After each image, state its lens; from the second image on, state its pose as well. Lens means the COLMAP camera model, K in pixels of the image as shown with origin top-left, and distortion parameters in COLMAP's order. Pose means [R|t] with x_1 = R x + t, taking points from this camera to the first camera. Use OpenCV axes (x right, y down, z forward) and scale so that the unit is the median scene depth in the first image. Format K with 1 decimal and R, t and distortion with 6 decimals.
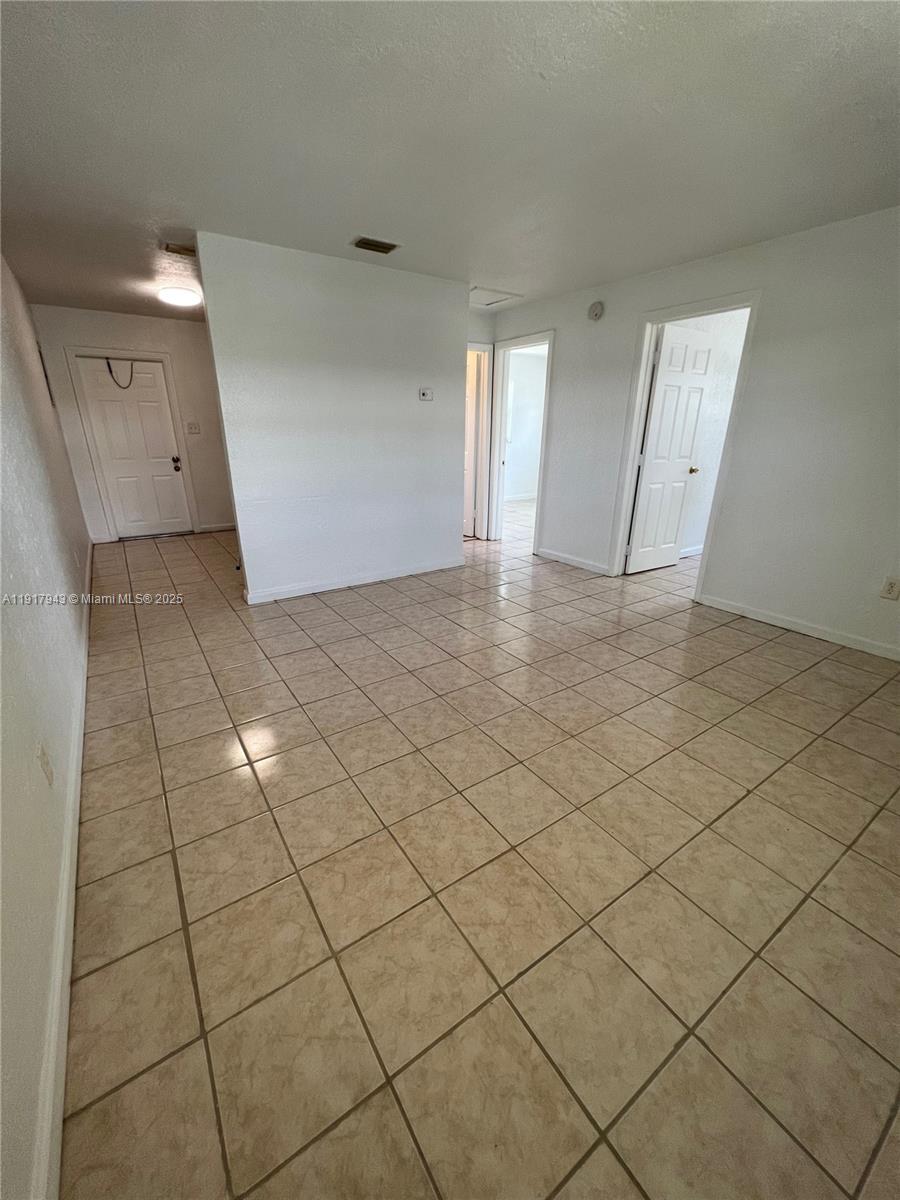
lens RADIAL K [[481.4, 0, 450.0], [0, 481.4, 600.0], [0, 0, 1]] dist [-0.000739, 0.000089]
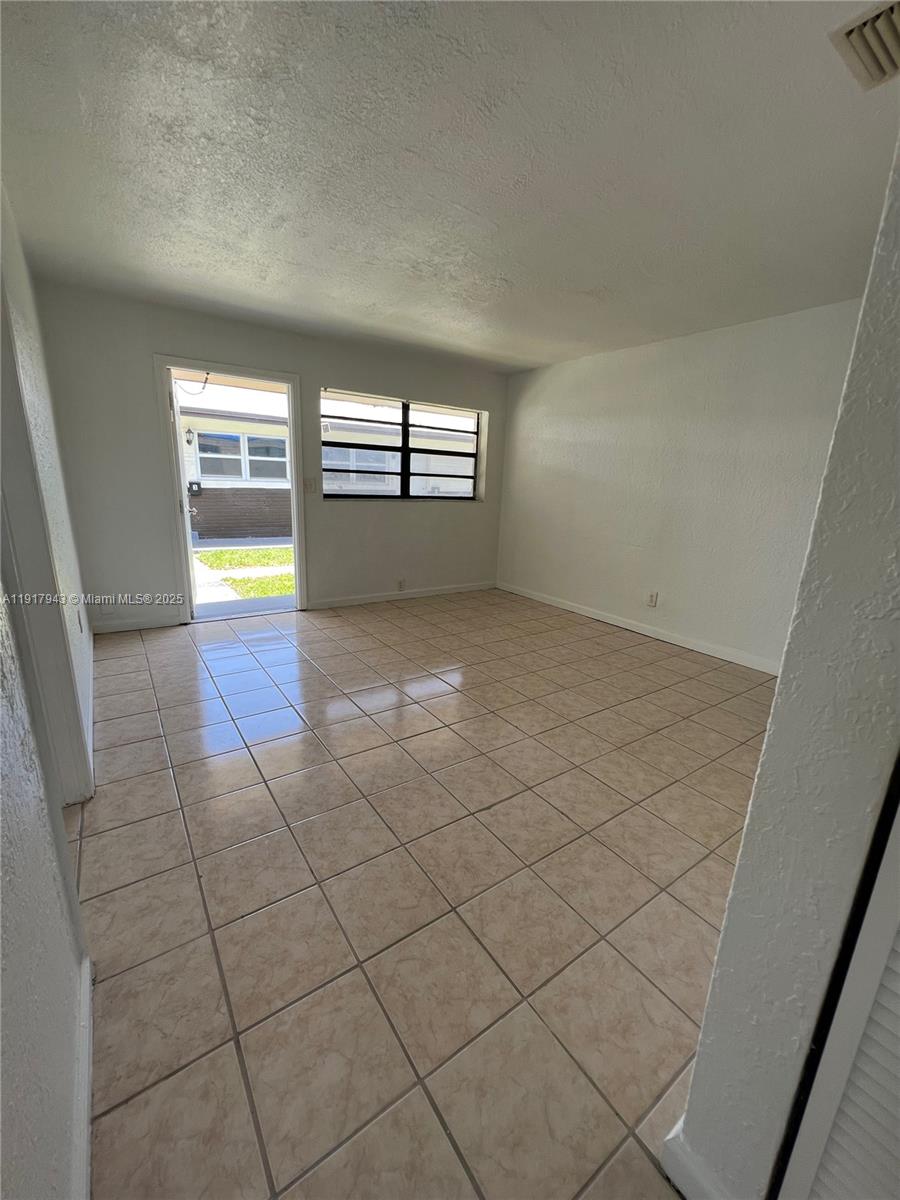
lens RADIAL K [[480.5, 0, 450.0], [0, 480.5, 600.0], [0, 0, 1]] dist [0.001846, -0.000008]
pose [[-0.998582, -0.042781, -0.031669, 0.211229], [-0.053179, 0.827250, 0.559312, -0.577522], [0.002270, 0.560203, -0.828352, 1.634588]]
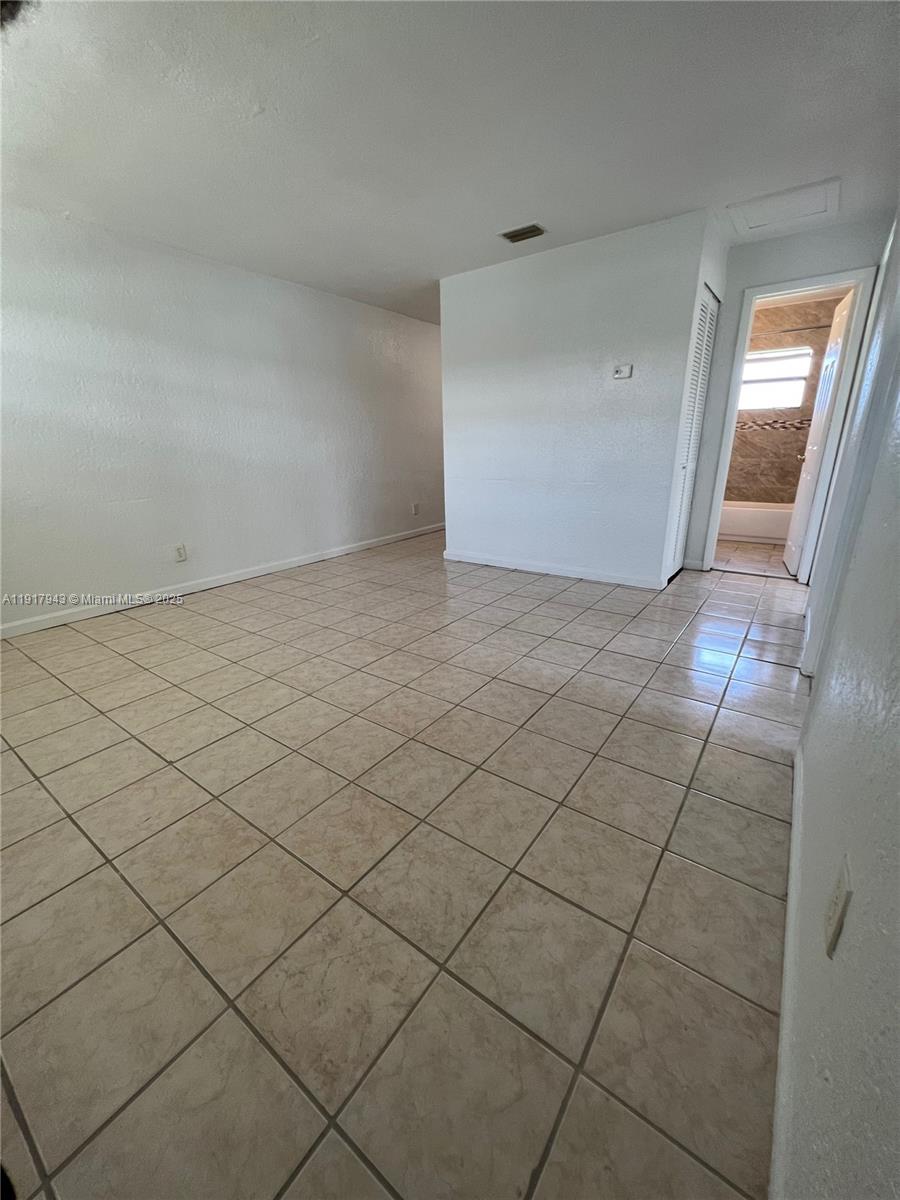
lens RADIAL K [[480.5, 0, 450.0], [0, 480.5, 600.0], [0, 0, 1]] dist [0.001846, -0.000008]
pose [[0.337639, 0.280204, -0.898602, 0.959463], [-0.300286, 0.936846, 0.179301, -0.149412], [0.892092, 0.209298, 0.400457, 0.634141]]
